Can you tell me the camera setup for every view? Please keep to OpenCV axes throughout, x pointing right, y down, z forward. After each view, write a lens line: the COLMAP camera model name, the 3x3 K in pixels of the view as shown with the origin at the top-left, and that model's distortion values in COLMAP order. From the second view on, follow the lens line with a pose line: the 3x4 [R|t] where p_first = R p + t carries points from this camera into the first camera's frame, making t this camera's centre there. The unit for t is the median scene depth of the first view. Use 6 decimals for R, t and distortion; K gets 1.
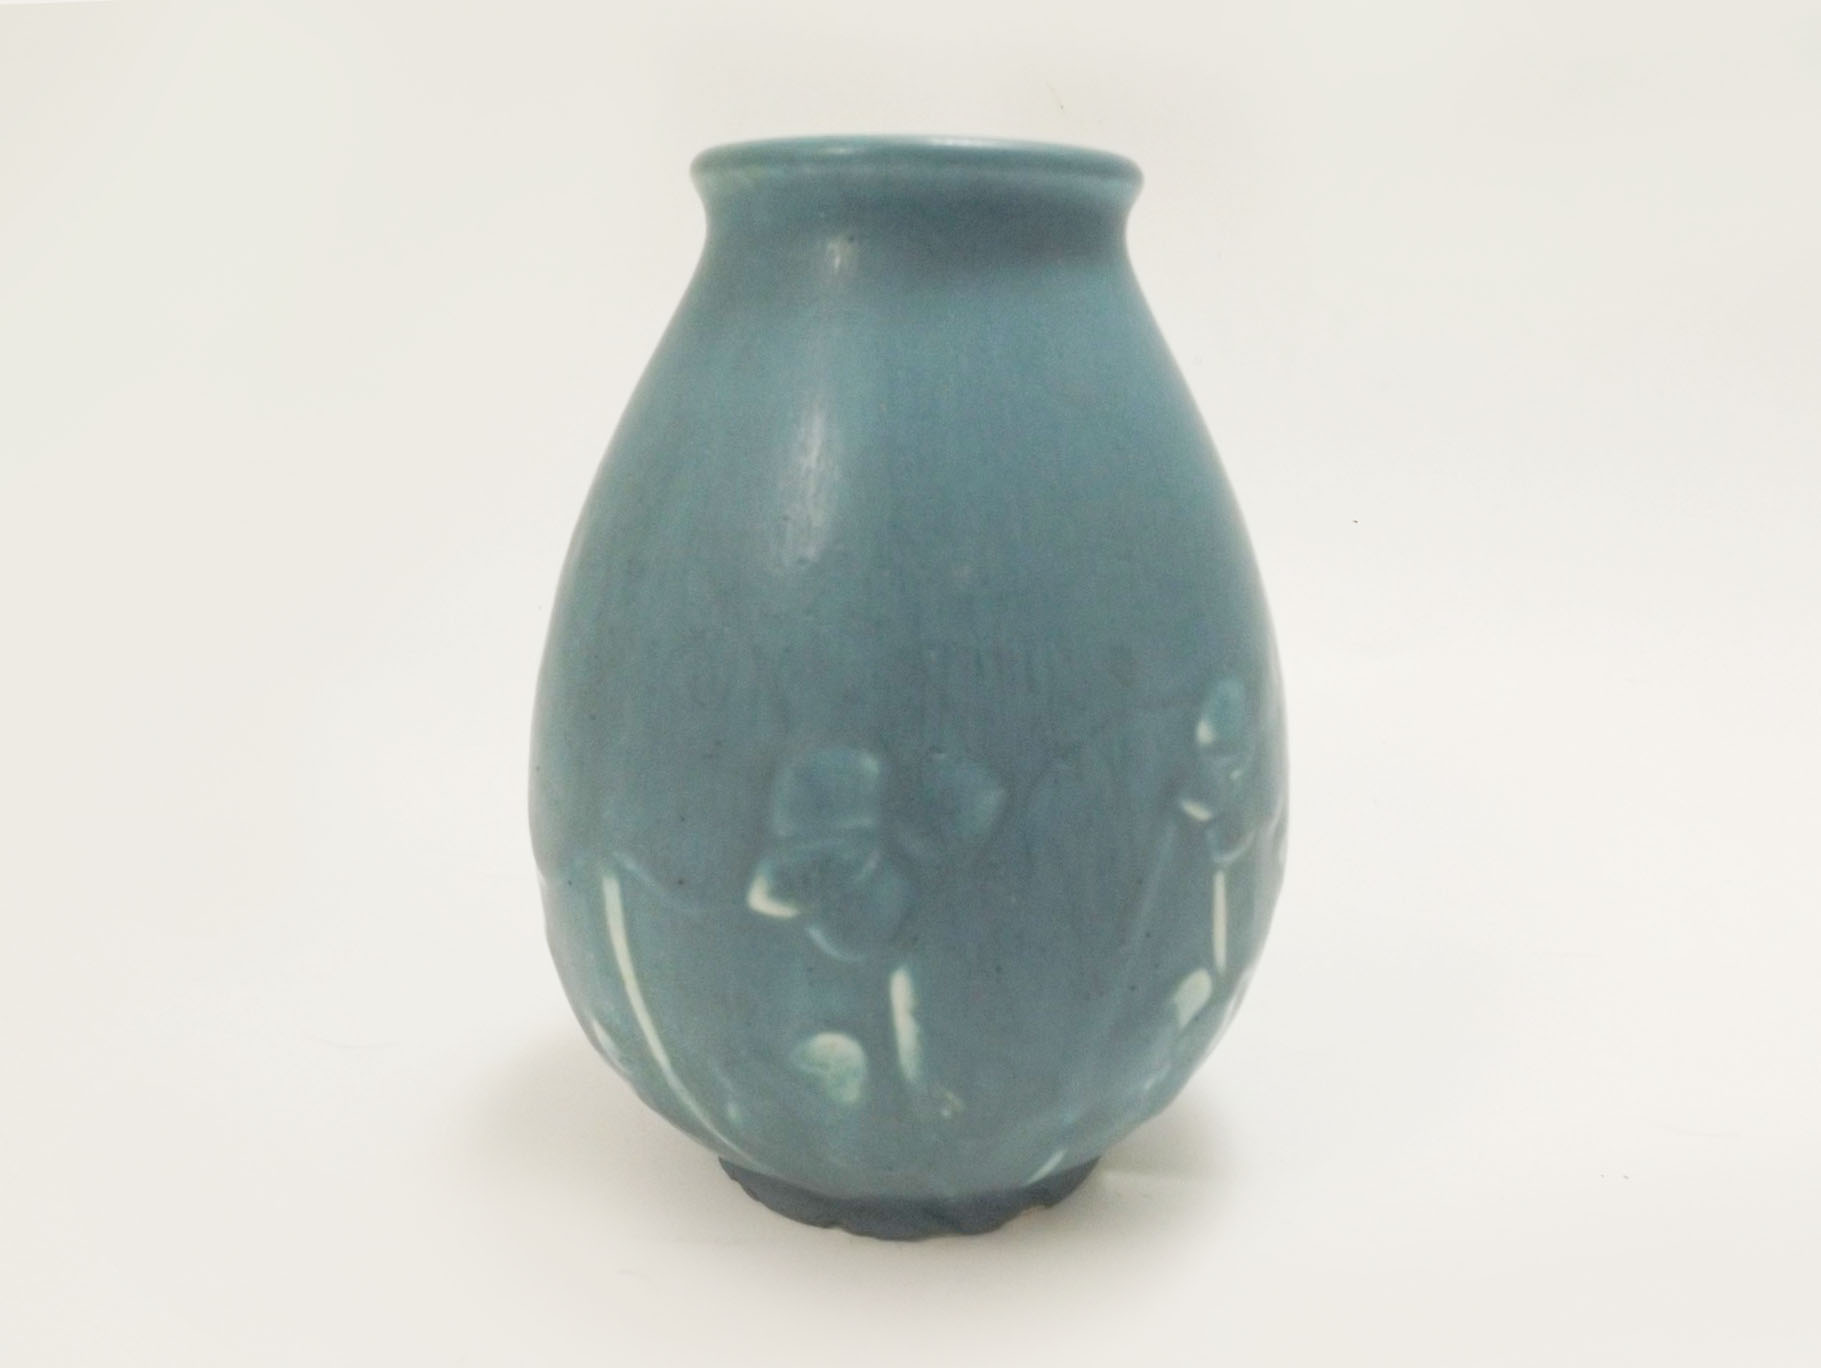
lens RADIAL K [[1293.1, 0, 925.8], [0, 1293.1, 697.6], [0, 0, 1]] dist [-0.026199, -0.006931]
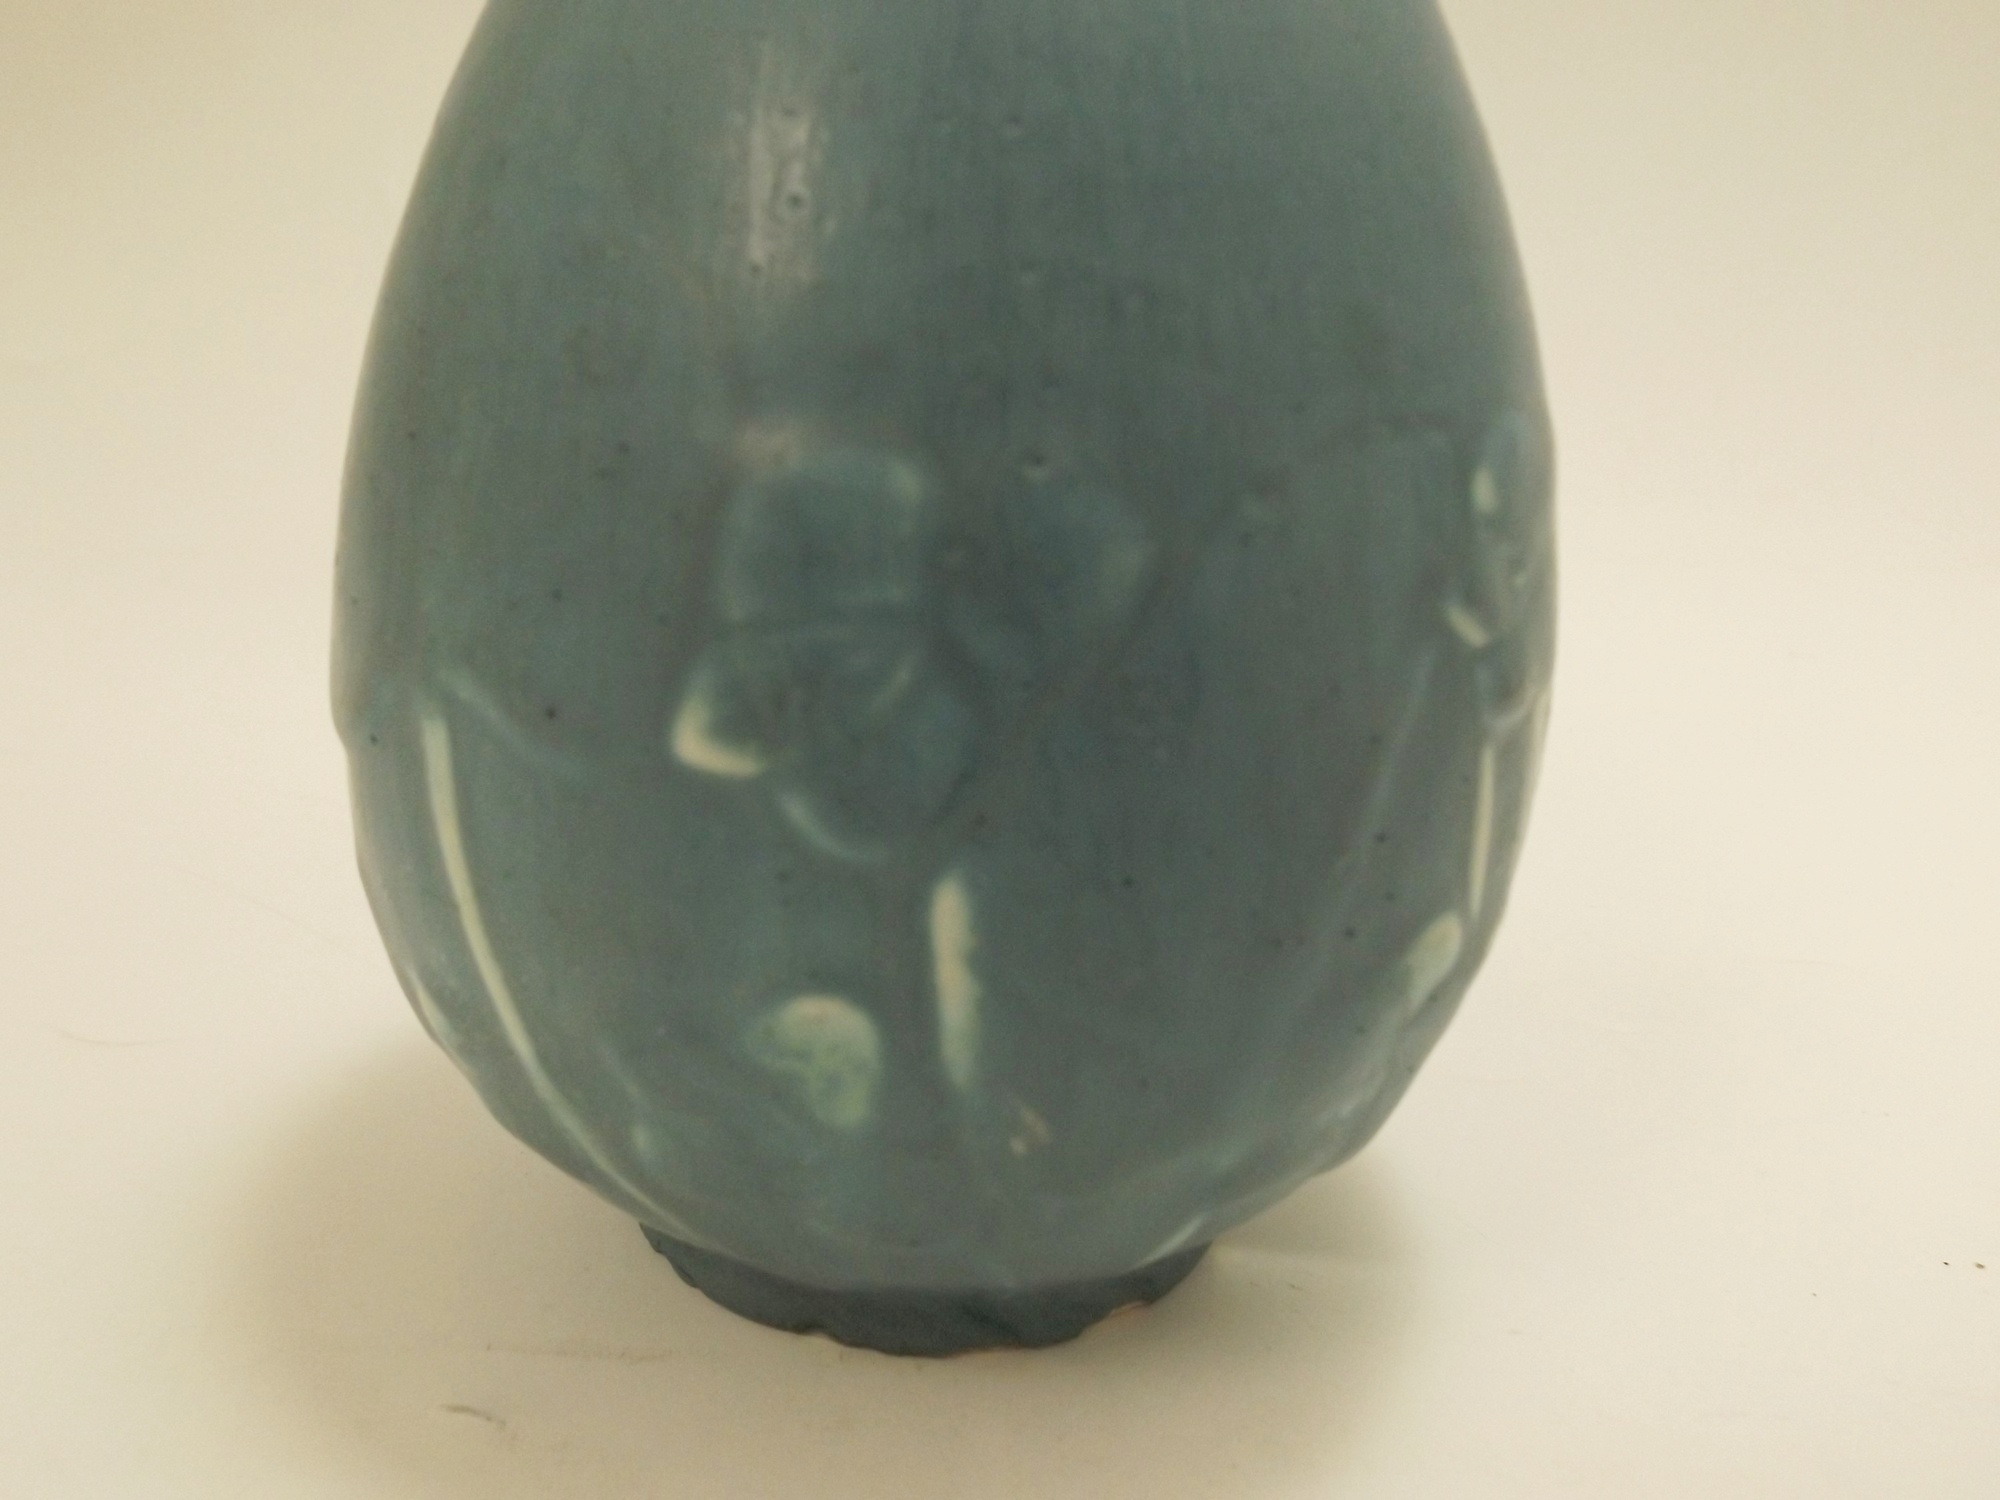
lens RADIAL K [[1420.2, 0, 980.5], [0, 1420.2, 732.8], [0, 0, 1]] dist [-0.026199, -0.006931]
pose [[0.999043, 0.026413, 0.034860, -0.027920], [-0.026650, 0.999625, 0.006360, 0.138978], [-0.034679, -0.007283, 0.999372, 0.385379]]
